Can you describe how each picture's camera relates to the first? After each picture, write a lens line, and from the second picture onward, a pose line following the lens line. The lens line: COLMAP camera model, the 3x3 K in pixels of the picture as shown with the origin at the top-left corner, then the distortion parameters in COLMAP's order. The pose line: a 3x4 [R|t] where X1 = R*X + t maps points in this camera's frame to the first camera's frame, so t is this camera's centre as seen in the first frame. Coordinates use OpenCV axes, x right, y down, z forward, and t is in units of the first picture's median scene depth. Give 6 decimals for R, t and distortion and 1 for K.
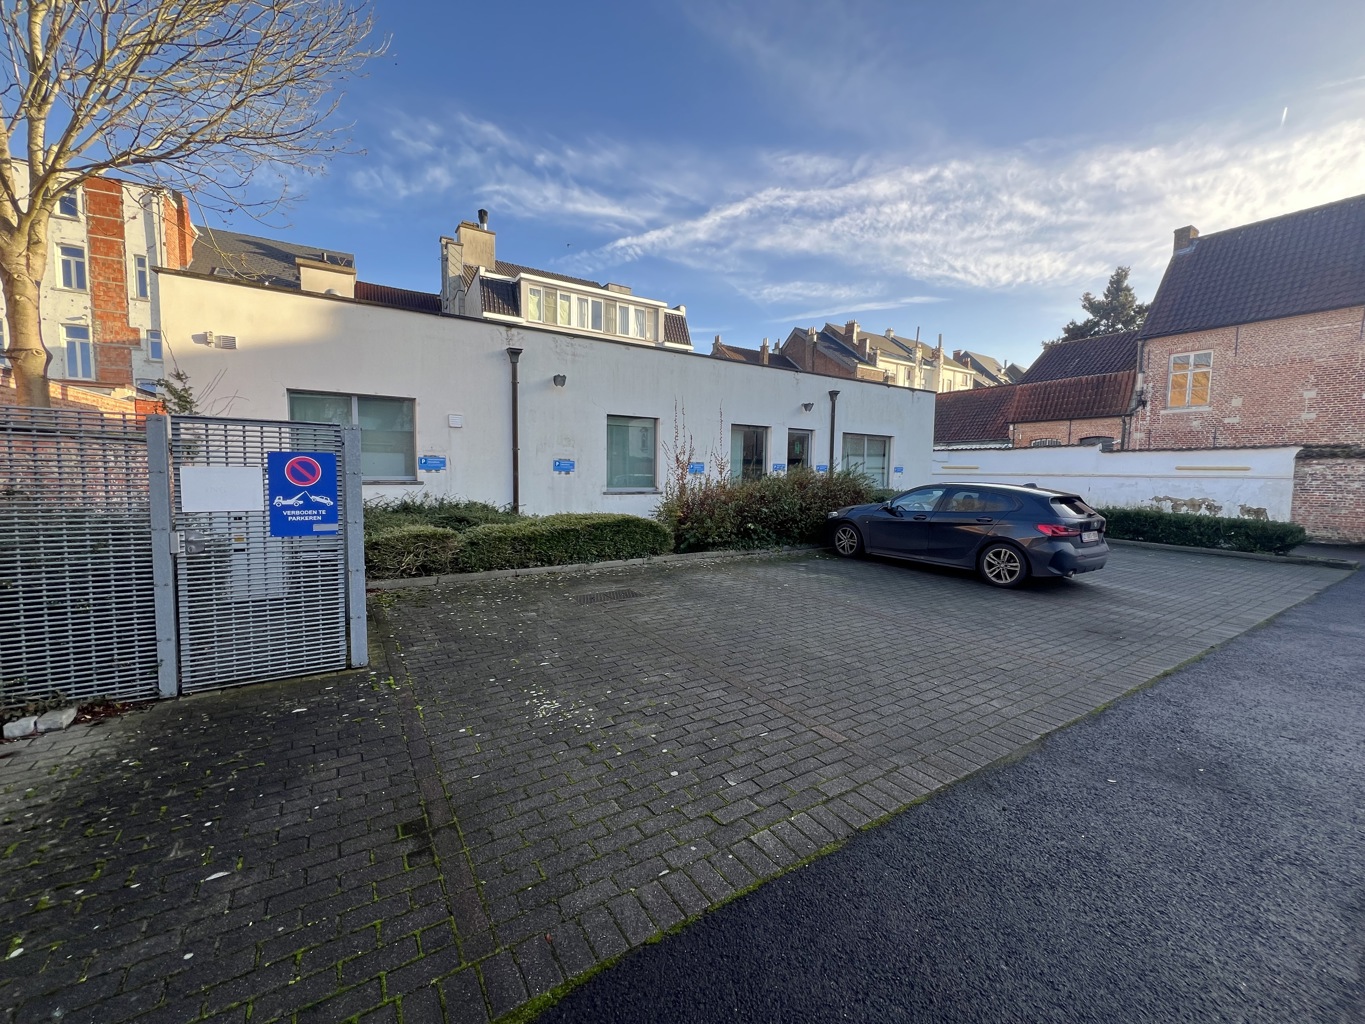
lens RADIAL K [[545.4, 0, 679.4], [0, 545.4, 508.2], [0, 0, 1]] dist [0.002453, -0.001002]
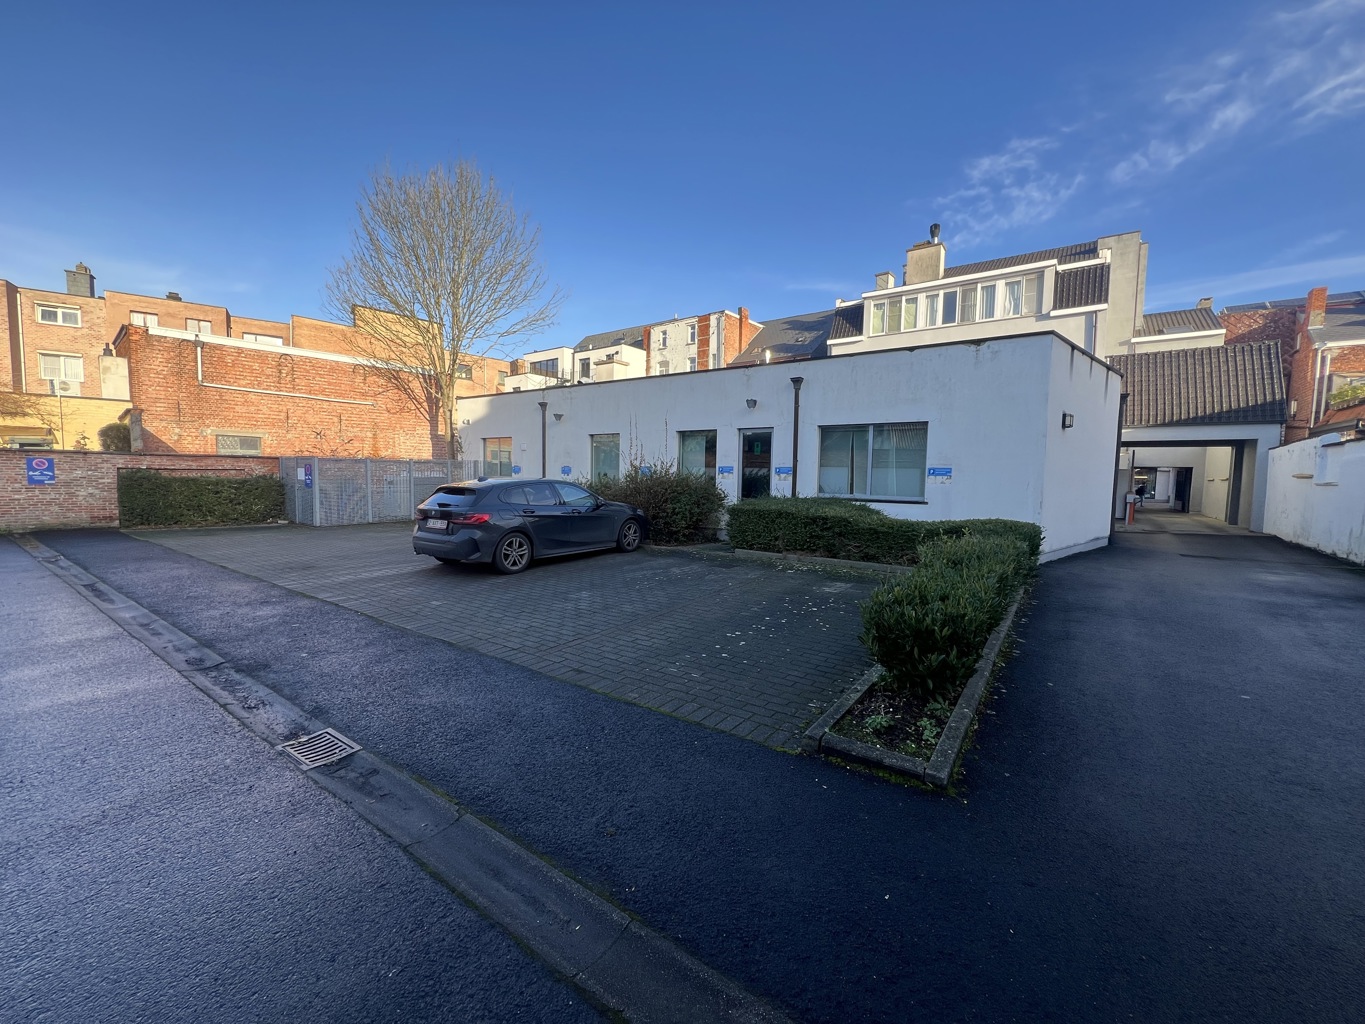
lens RADIAL K [[545.4, 0, 674.9], [0, 545.4, 512.6], [0, 0, 1]] dist [0.002453, -0.001002]
pose [[0.366997, 0.052482, -0.928740, 0.547010], [-0.078544, 0.996590, 0.025279, -0.008383], [0.926900, 0.063670, 0.369868, 0.289110]]
